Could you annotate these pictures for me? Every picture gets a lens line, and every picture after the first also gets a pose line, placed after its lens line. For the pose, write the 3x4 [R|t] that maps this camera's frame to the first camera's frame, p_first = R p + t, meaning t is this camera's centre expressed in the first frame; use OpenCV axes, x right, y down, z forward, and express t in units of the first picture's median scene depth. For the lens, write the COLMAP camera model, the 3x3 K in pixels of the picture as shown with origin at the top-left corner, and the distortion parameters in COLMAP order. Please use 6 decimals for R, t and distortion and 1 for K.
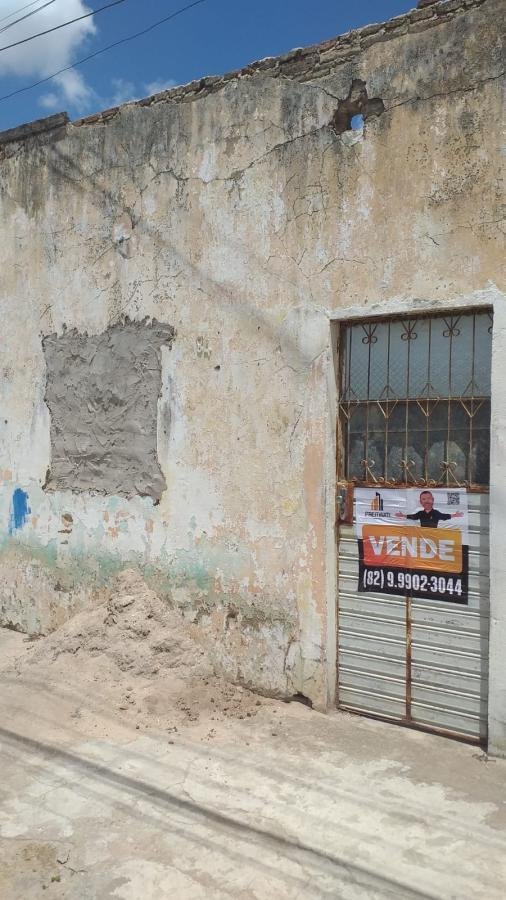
lens RADIAL K [[727.7, 0, 264.8], [0, 727.7, 449.8], [0, 0, 1]] dist [0.070961, -0.119014]
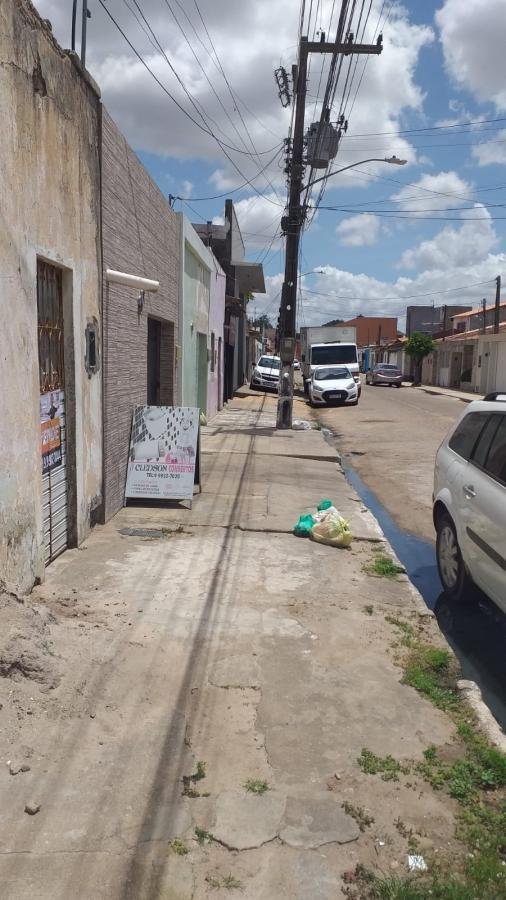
lens RADIAL K [[727.7, 0, 264.8], [0, 727.7, 449.8], [0, 0, 1]] dist [0.070961, -0.119014]
pose [[-0.553423, -0.136862, 0.821579, -1.008779], [-0.018625, 0.988194, 0.152071, -0.050249], [-0.832692, 0.068857, -0.549438, 1.232352]]
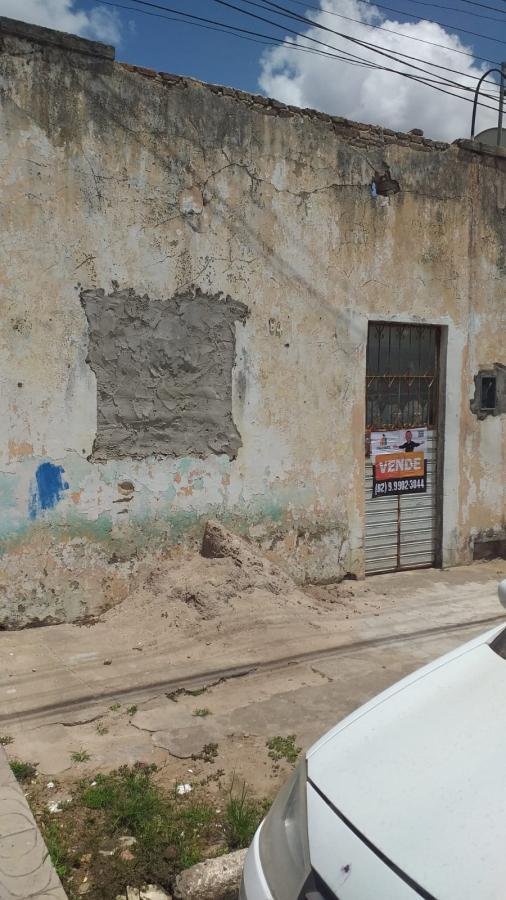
lens RADIAL K [[727.7, 0, 264.8], [0, 727.7, 449.8], [0, 0, 1]] dist [0.070961, -0.119014]
pose [[0.432012, -0.087113, 0.897651, -1.231967], [0.008087, 0.995658, 0.092732, -0.050101], [-0.901831, -0.032802, 0.430841, 0.489377]]
